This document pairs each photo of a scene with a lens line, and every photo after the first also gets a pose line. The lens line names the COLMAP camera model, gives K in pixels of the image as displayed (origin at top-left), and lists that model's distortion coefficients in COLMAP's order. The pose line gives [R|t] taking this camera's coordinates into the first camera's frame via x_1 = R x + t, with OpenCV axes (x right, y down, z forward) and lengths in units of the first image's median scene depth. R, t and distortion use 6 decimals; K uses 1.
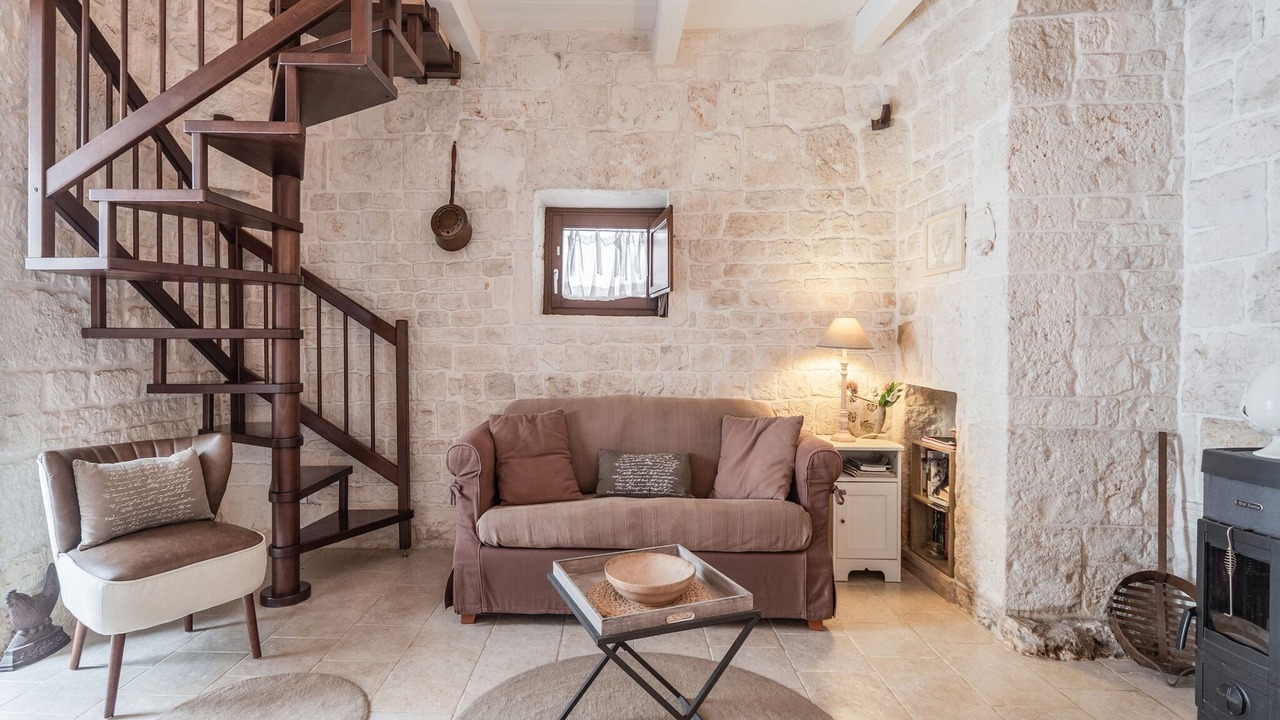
lens RADIAL K [[526.4, 0, 497.3], [0, 526.4, 333.3], [0, 0, 1]] dist [0.000883, 0.000138]
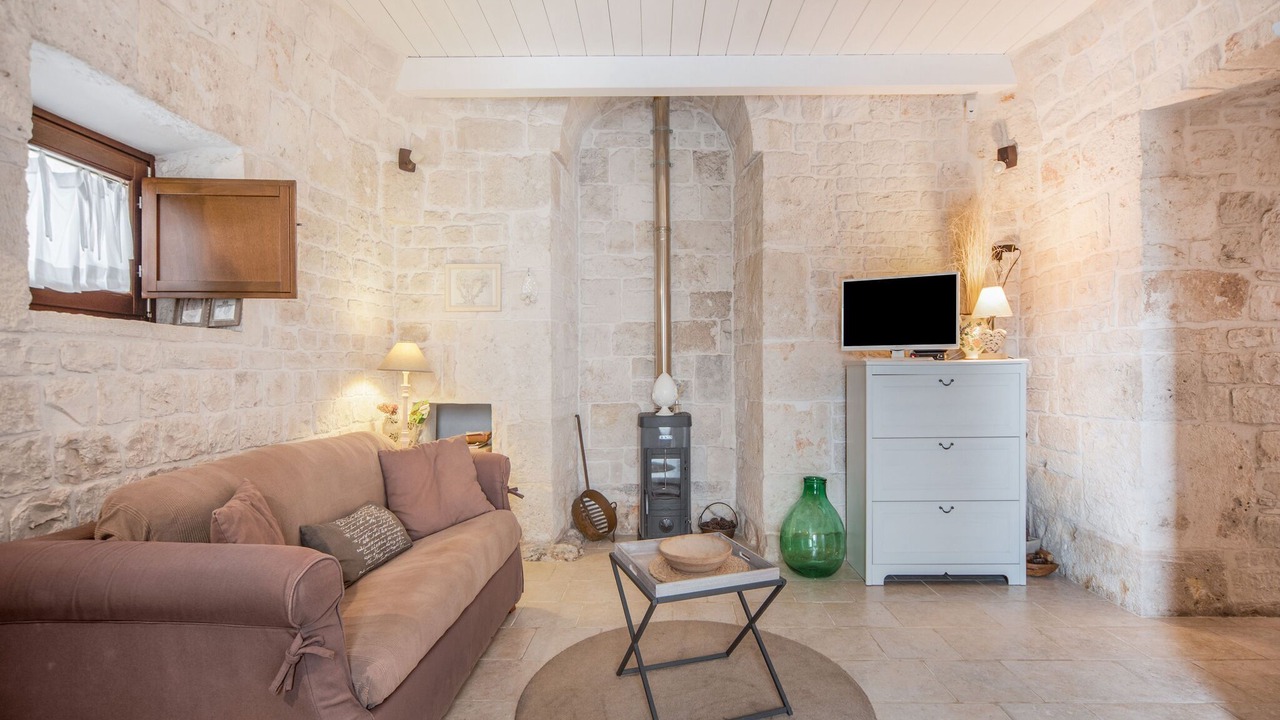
lens RADIAL K [[645.7, 0, 599.3], [0, 645.7, 364.7], [0, 0, 1]] dist [-0.004418, 0.000111]
pose [[-0.026757, -0.001855, 0.999640, -0.576683], [-0.011755, 0.999930, 0.001541, 0.006496], [-0.999573, -0.011710, -0.026777, 0.589615]]
